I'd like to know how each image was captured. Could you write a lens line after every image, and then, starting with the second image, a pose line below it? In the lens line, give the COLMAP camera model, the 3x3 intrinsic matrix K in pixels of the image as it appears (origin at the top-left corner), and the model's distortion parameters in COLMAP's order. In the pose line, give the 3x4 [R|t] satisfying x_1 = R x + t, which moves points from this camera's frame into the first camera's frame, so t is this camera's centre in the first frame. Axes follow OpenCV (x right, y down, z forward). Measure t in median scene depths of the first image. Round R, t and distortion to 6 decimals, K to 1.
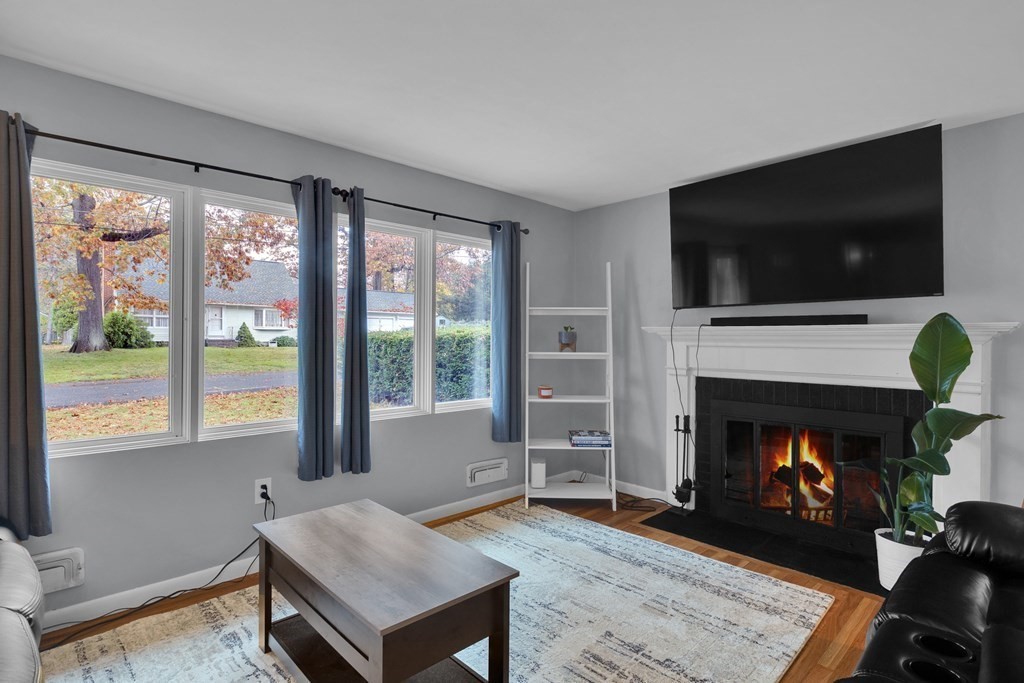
lens RADIAL K [[506.6, 0, 515.4], [0, 506.6, 326.7], [0, 0, 1]] dist [-0.008459, -0.000557]
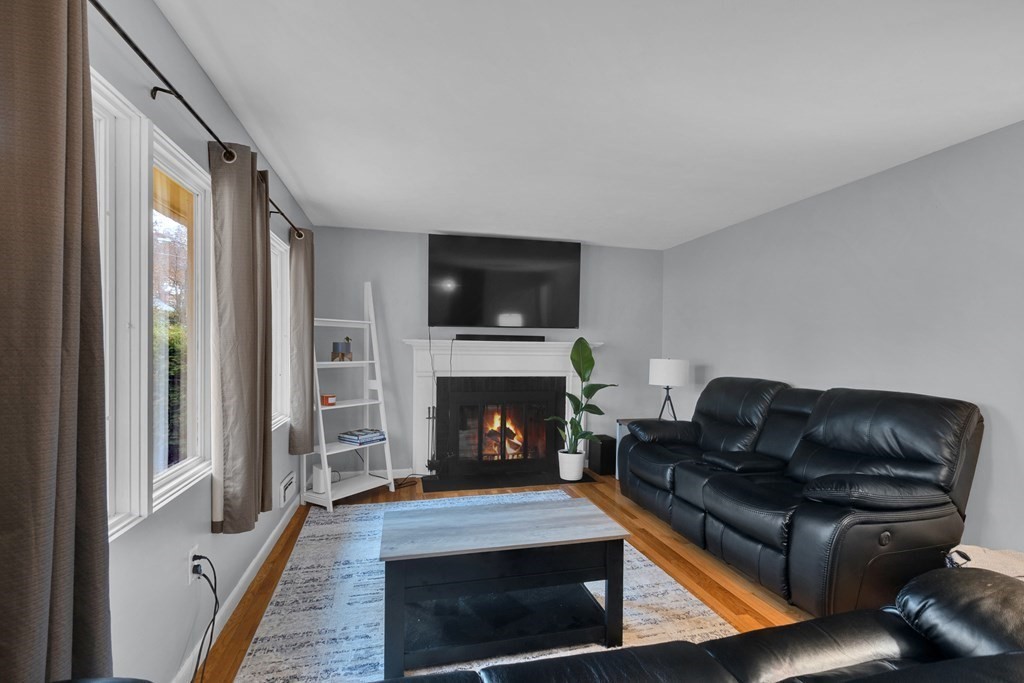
lens RADIAL K [[456.2, 0, 512.0], [0, 456.2, 341.5], [0, 0, 1]] dist [-0.000749, -0.000384]
pose [[0.511703, 0.012801, 0.859067, -0.630437], [-0.026049, 0.999660, 0.000620, -0.002806], [-0.858767, -0.022694, 0.511863, 0.216785]]
